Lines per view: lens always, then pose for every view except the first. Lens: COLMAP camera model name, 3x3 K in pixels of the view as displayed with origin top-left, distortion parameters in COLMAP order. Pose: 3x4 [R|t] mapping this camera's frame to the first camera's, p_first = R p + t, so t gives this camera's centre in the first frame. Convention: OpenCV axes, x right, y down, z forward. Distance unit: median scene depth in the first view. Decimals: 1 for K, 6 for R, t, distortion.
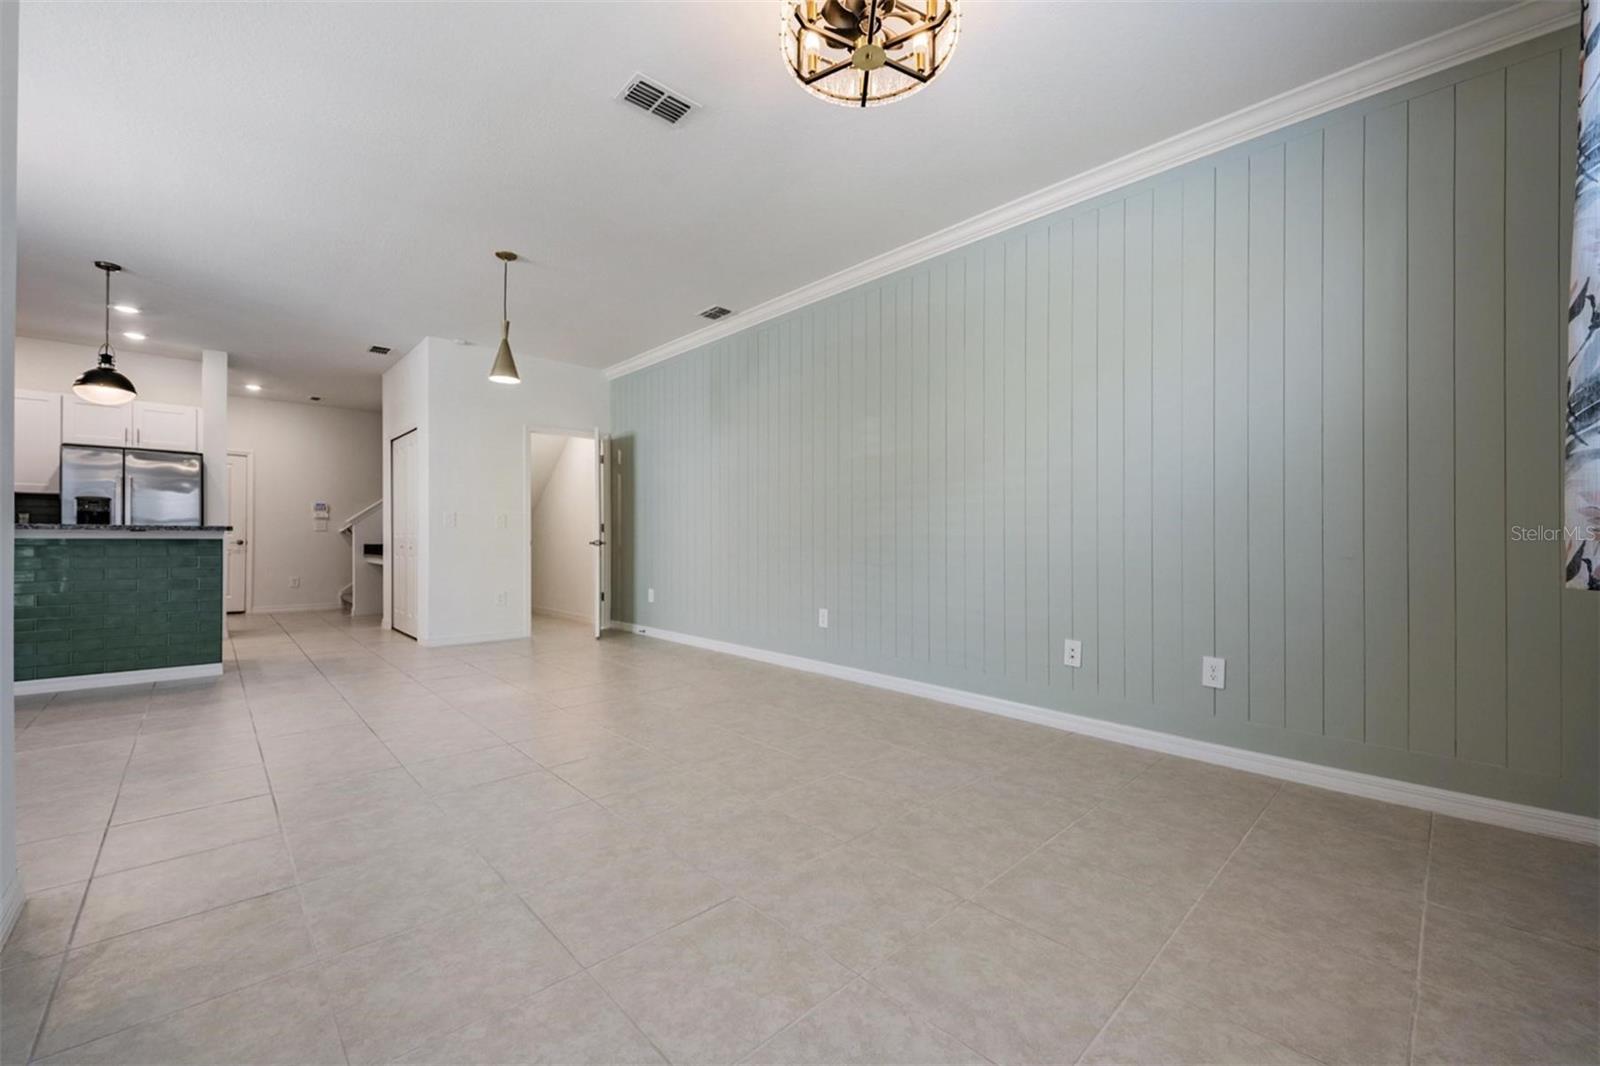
lens RADIAL K [[643.3, 0, 800.0], [0, 643.3, 533.0], [0, 0, 1]] dist [-0.004164, -0.000255]
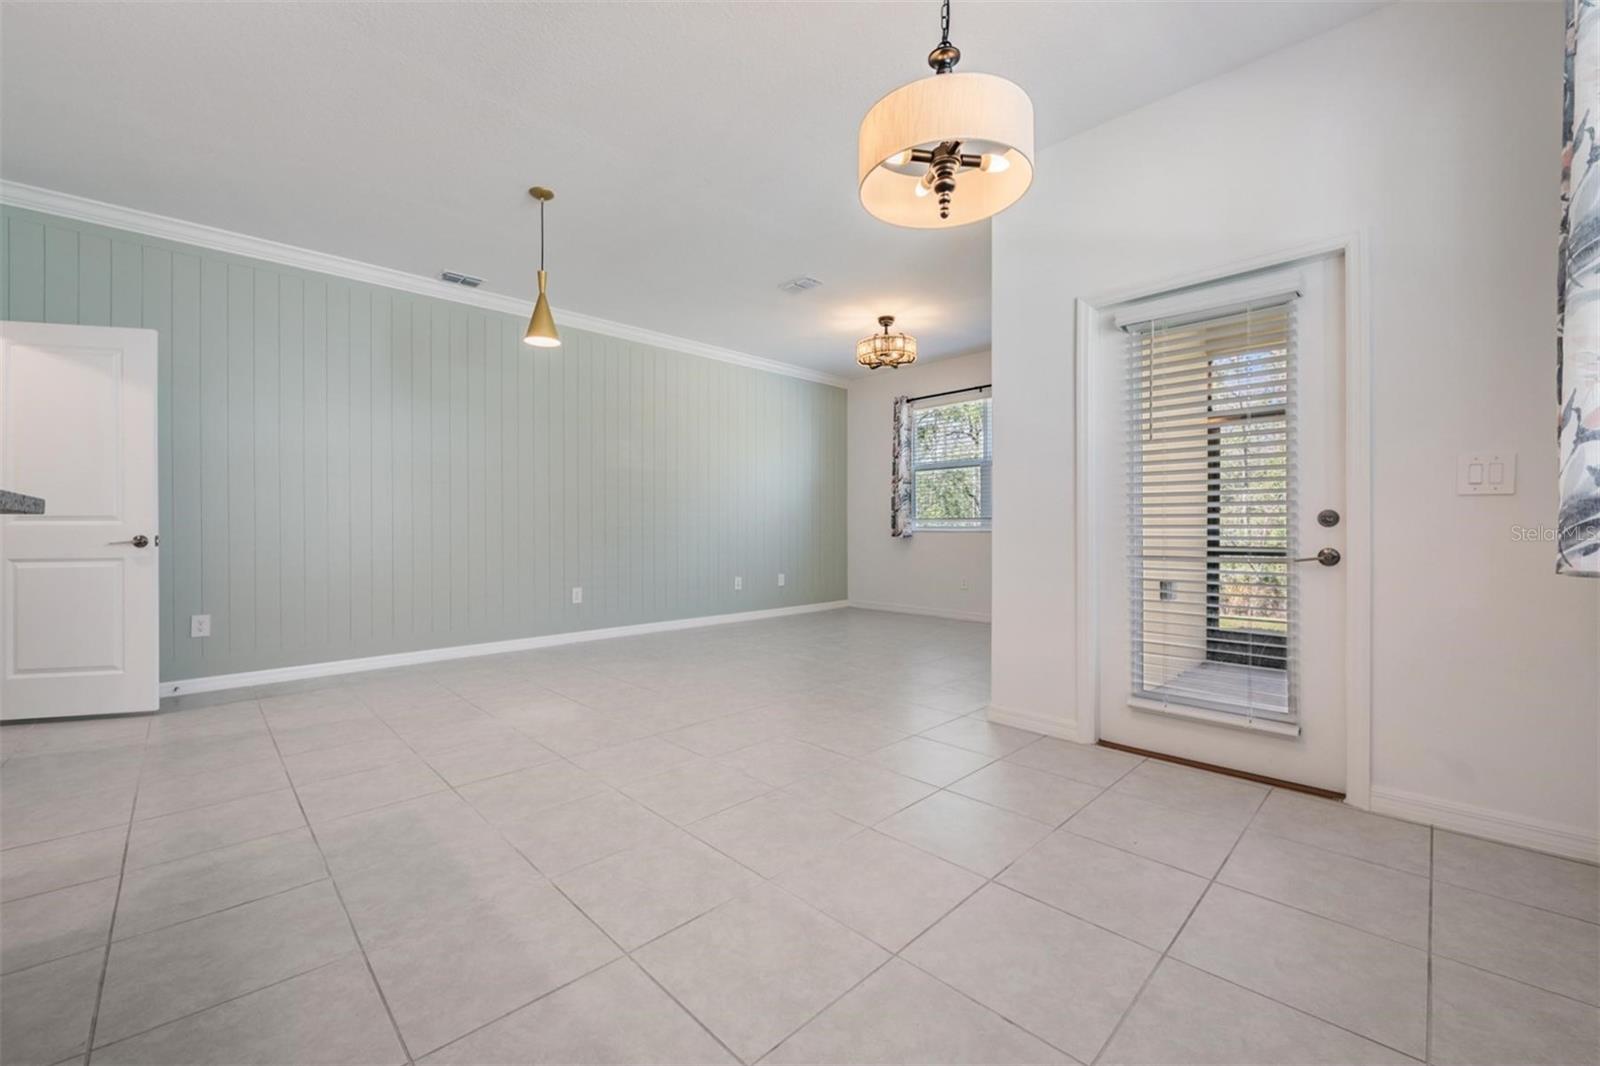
lens RADIAL K [[639.0, 0, 814.7], [0, 639.0, 537.9], [0, 0, 1]] dist [-0.009629, -0.000128]
pose [[-0.044537, -0.017860, 0.998848, -1.901084], [-0.005496, 0.999829, 0.017632, 0.004119], [-0.998993, -0.004704, -0.044628, 0.984184]]
